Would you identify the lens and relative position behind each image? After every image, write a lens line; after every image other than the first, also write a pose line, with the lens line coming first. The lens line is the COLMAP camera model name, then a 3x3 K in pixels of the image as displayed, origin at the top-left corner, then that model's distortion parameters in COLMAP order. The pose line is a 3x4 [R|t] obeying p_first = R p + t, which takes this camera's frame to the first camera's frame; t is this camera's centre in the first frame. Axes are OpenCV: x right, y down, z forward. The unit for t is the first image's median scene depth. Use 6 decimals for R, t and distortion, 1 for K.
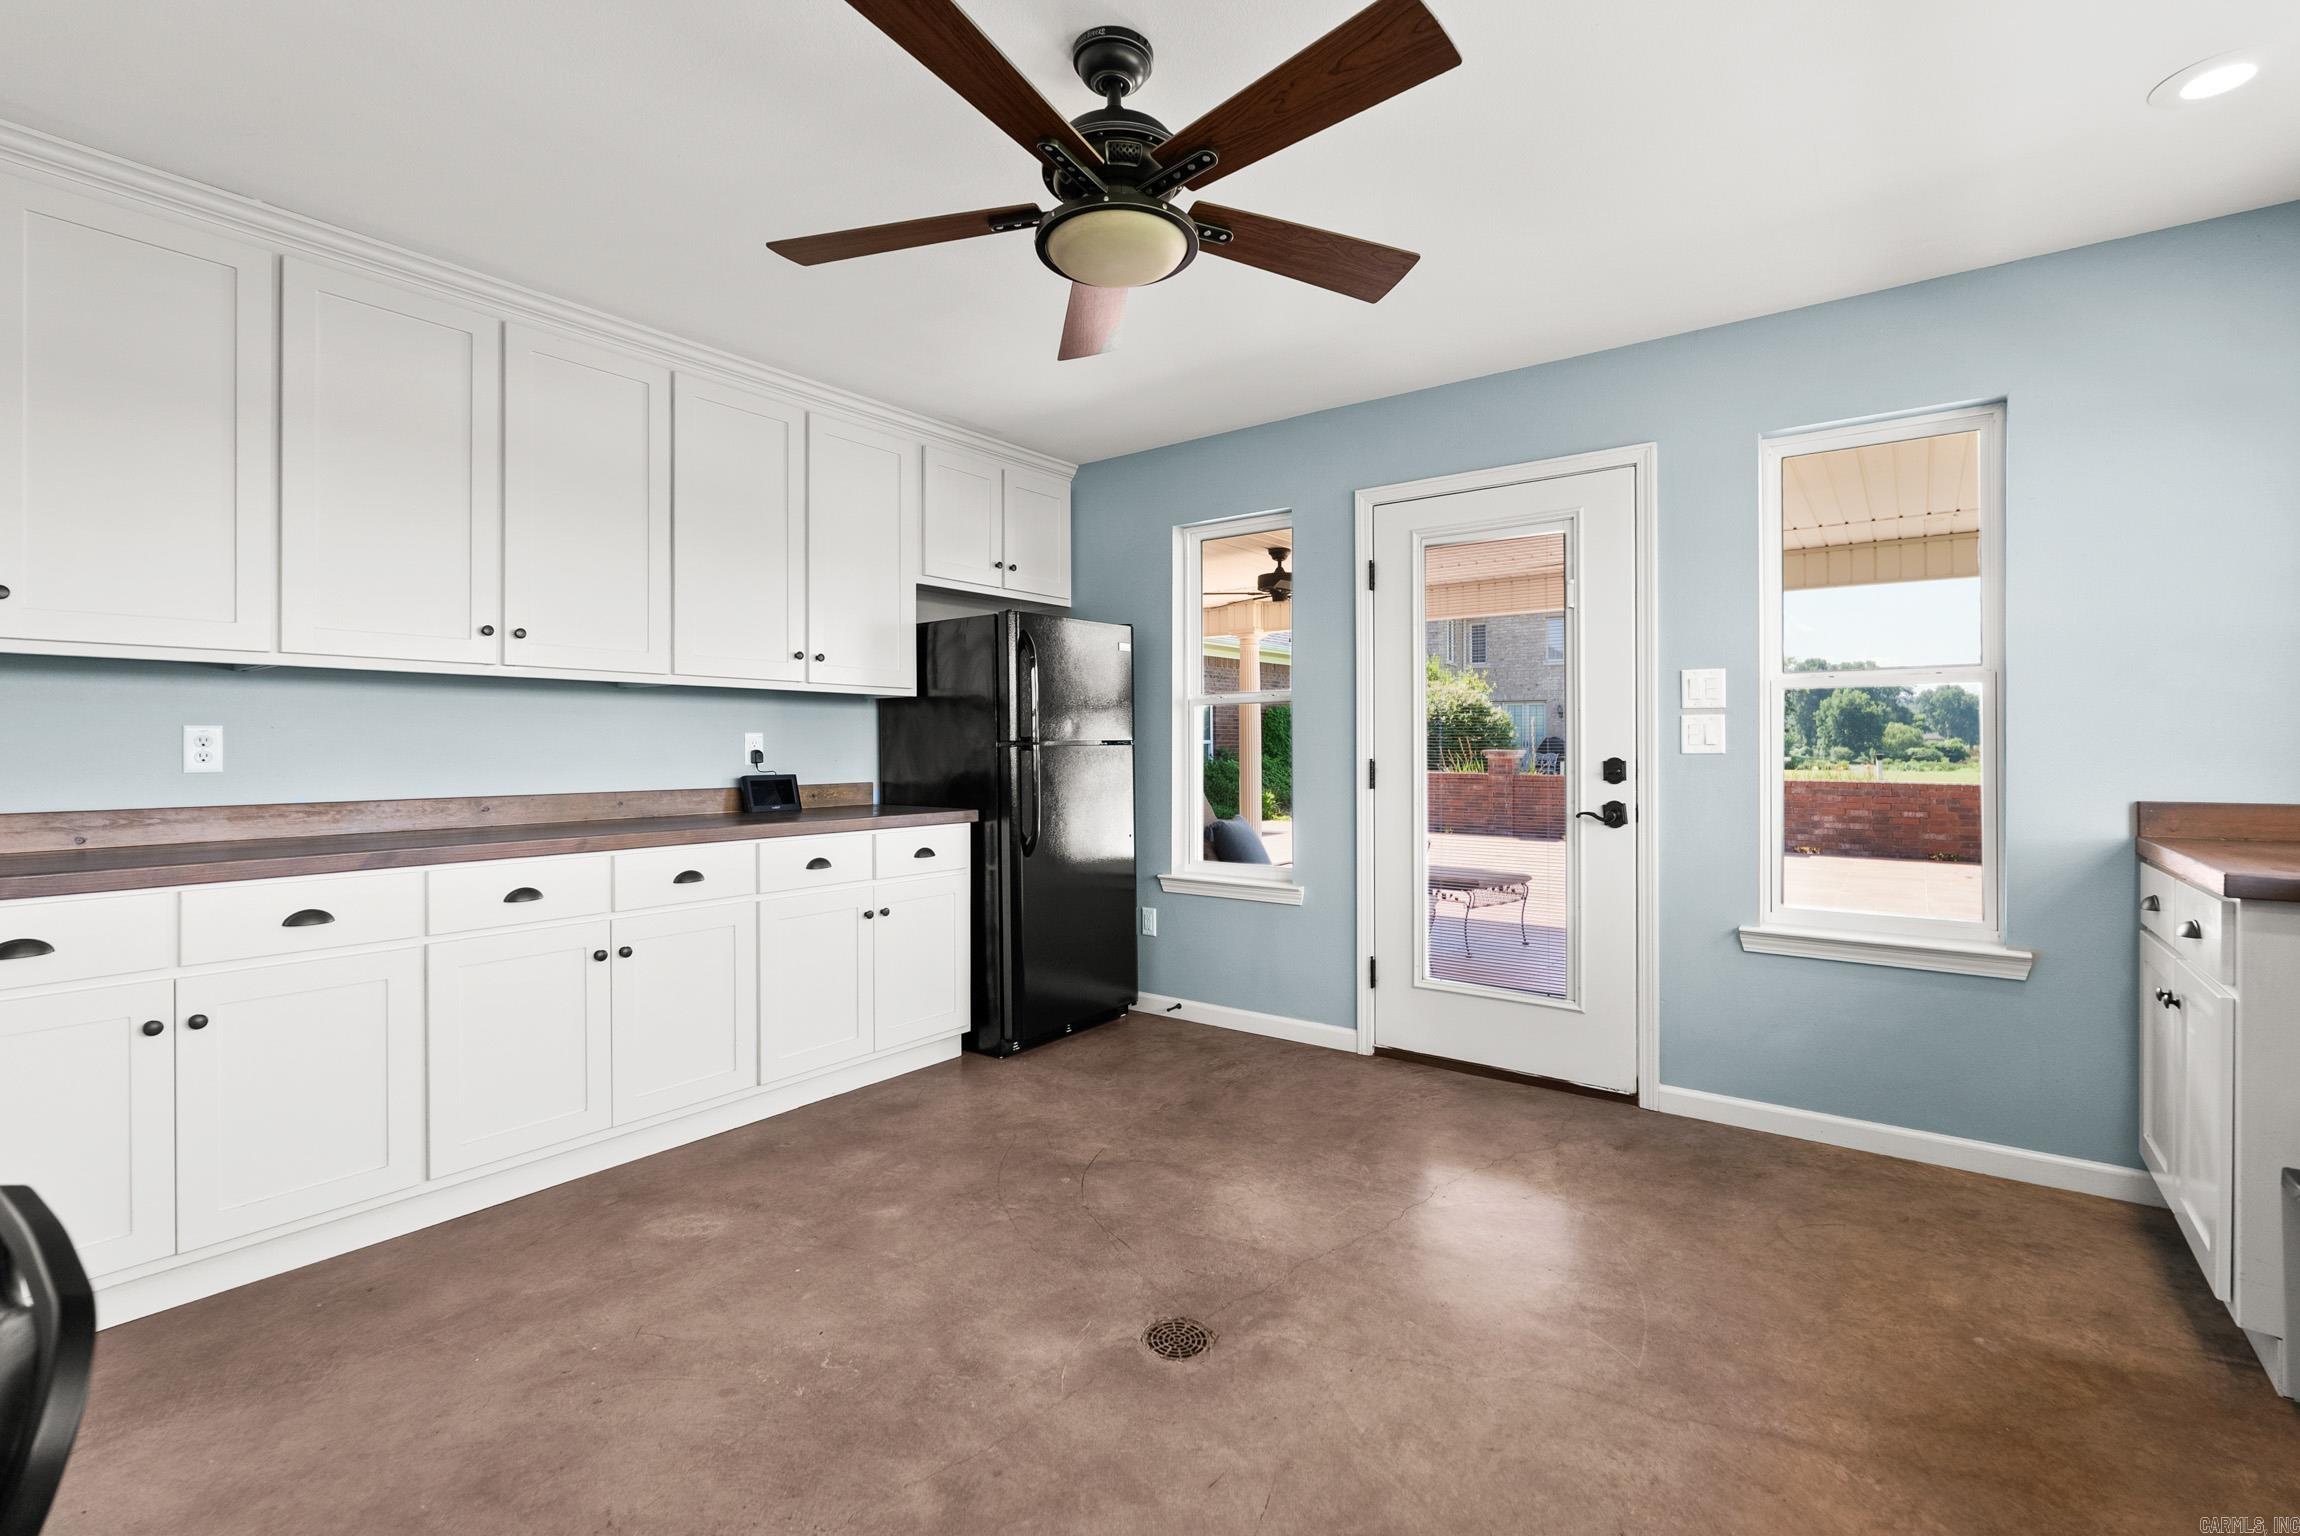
lens RADIAL K [[1035.3, 0, 1157.7], [0, 1035.3, 764.1], [0, 0, 1]] dist [-0.008160, 0.001441]
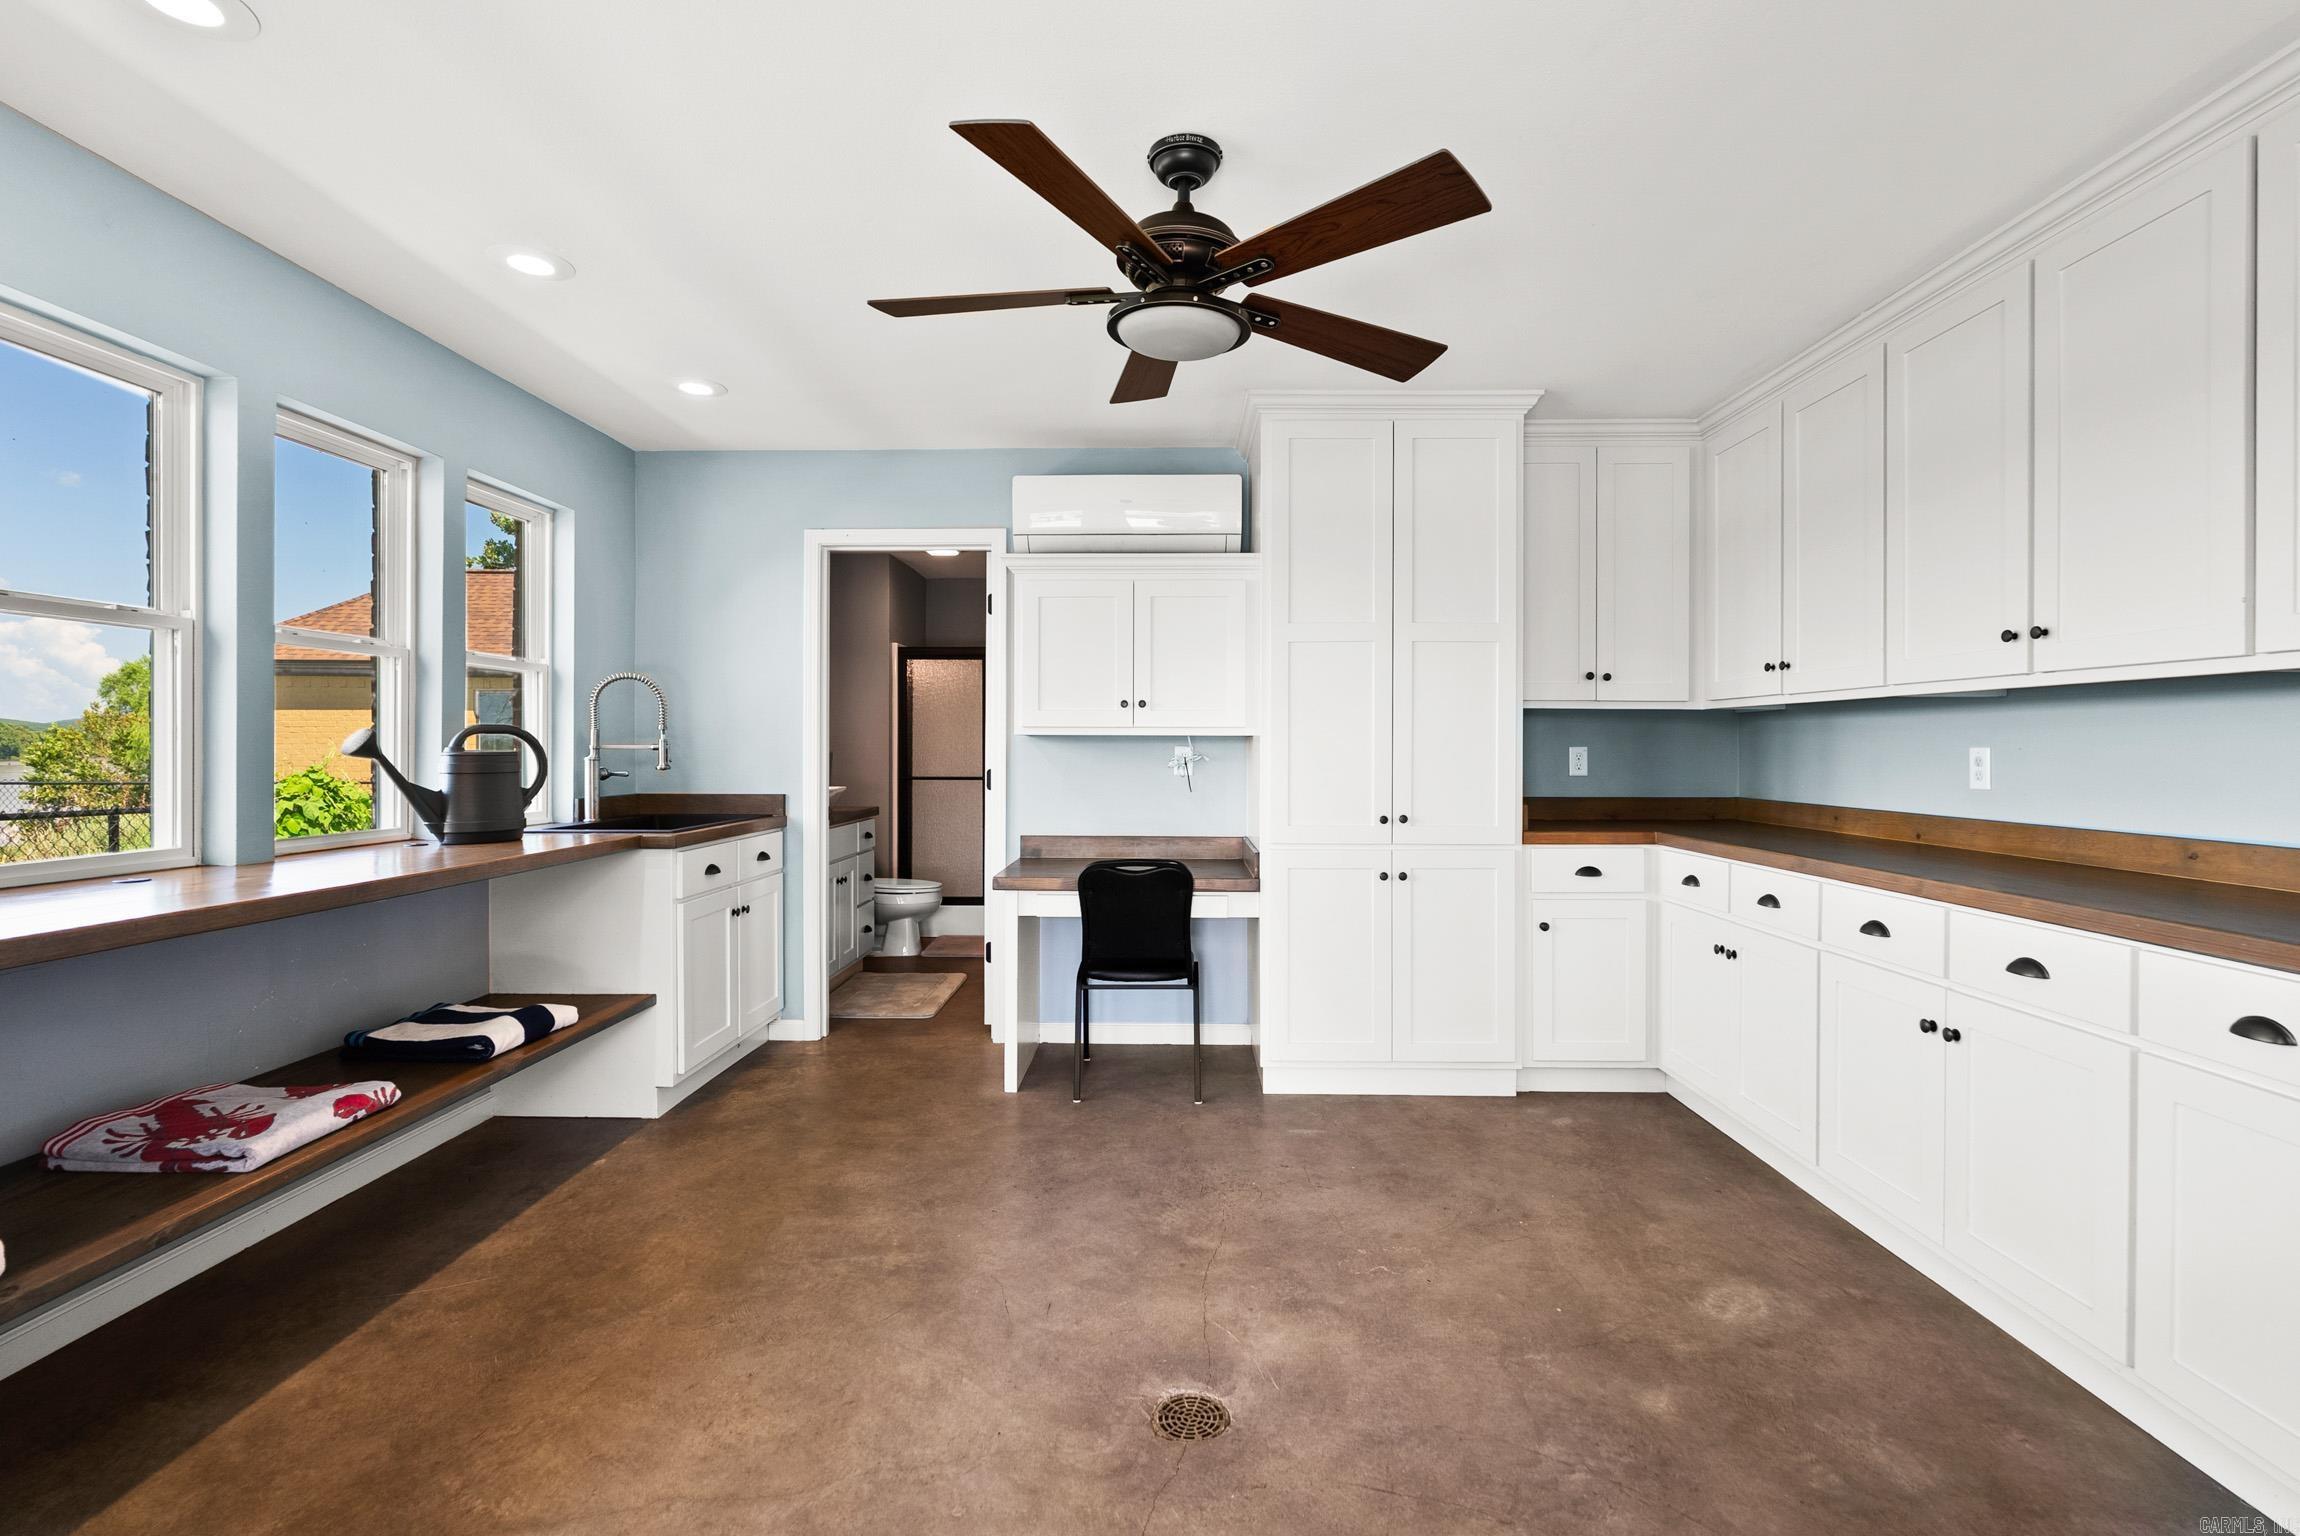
lens RADIAL K [[1035.3, 0, 1156.1], [0, 1035.3, 749.5], [0, 0, 1]] dist [-0.008160, 0.001441]
pose [[-0.814101, 0.001486, -0.580722, 0.527249], [-0.012573, 0.999717, 0.020183, -0.052997], [0.580588, 0.023732, -0.813852, 1.564715]]
